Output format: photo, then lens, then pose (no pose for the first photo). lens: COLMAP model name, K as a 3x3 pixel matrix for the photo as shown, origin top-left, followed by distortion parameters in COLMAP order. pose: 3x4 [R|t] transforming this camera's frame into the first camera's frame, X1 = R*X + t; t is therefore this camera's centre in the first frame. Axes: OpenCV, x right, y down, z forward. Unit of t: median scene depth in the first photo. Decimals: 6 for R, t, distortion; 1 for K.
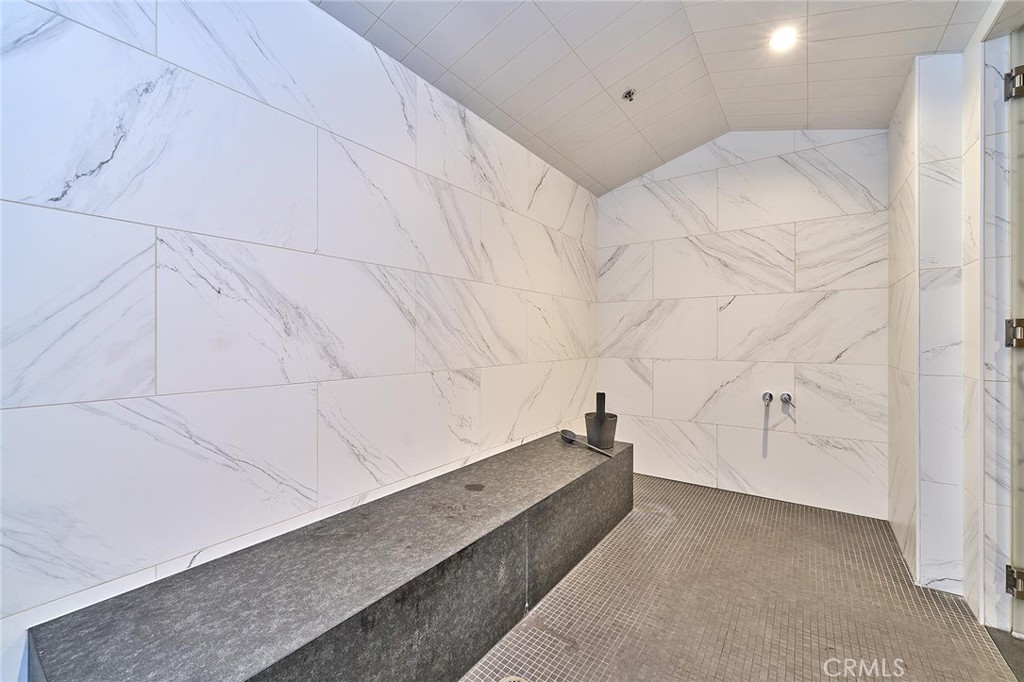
lens RADIAL K [[419.0, 0, 510.8], [0, 419.0, 338.1], [0, 0, 1]] dist [-0.000777, -0.000028]
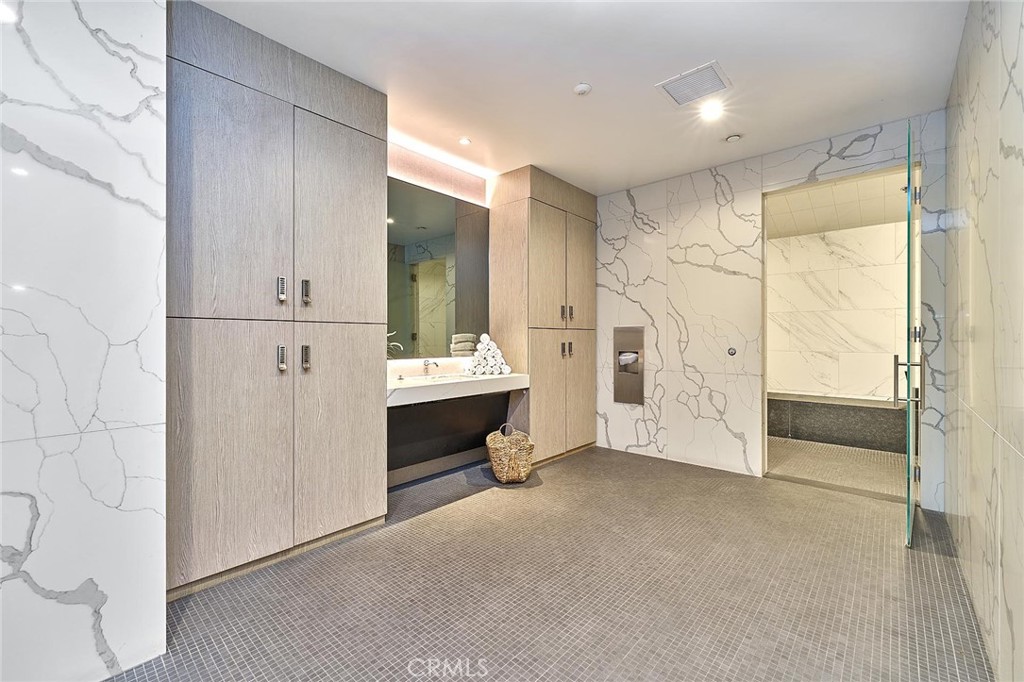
lens RADIAL K [[419.0, 0, 512.1], [0, 419.0, 338.8], [0, 0, 1]] dist [-0.000777, -0.000028]
pose [[-0.118269, 0.001172, -0.992981, 2.190252], [0.000016, 0.999999, 0.001178, 0.003423], [0.992982, 0.000123, -0.118269, -0.349482]]
